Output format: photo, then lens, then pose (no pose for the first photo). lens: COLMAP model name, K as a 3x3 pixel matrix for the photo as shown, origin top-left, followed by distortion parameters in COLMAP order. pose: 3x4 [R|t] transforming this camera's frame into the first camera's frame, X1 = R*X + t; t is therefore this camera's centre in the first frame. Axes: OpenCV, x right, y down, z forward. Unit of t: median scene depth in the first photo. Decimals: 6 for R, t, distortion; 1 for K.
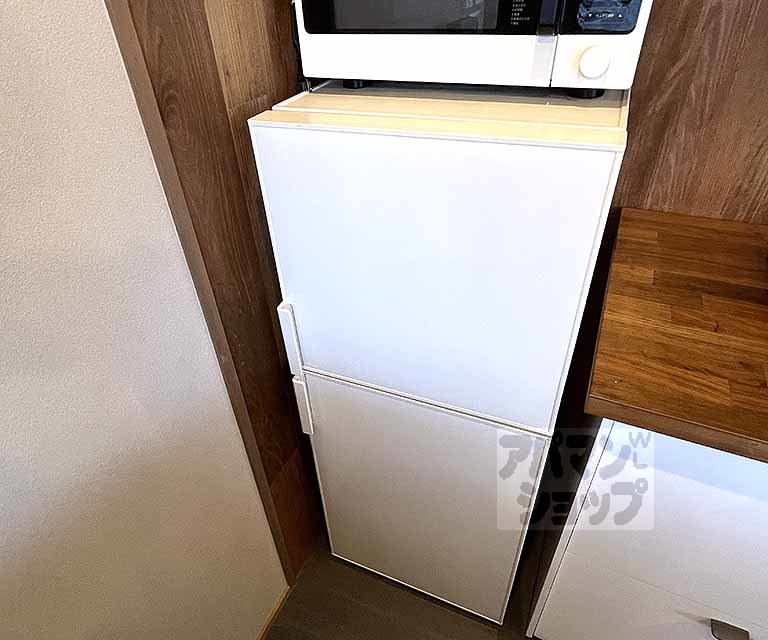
lens RADIAL K [[493.7, 0, 360.5], [0, 493.7, 319.7], [0, 0, 1]] dist [0.000301, 0.003197]
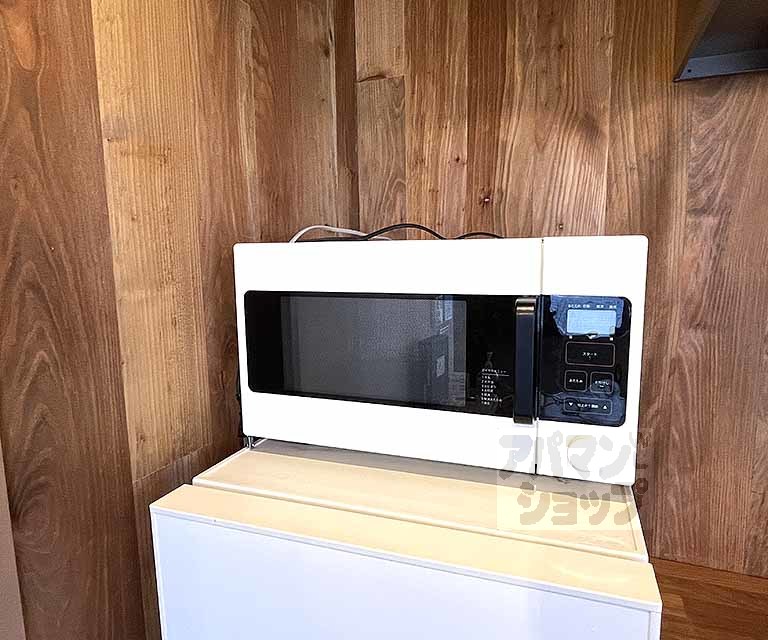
lens RADIAL K [[518.5, 0, 384.8], [0, 518.5, 336.5], [0, 0, 1]] dist [-0.004017, 0.005072]
pose [[0.996309, 0.035874, 0.077982, 0.051855], [0.006658, 0.873451, -0.486867, -0.220935], [-0.085579, 0.485589, 0.869988, 0.144053]]
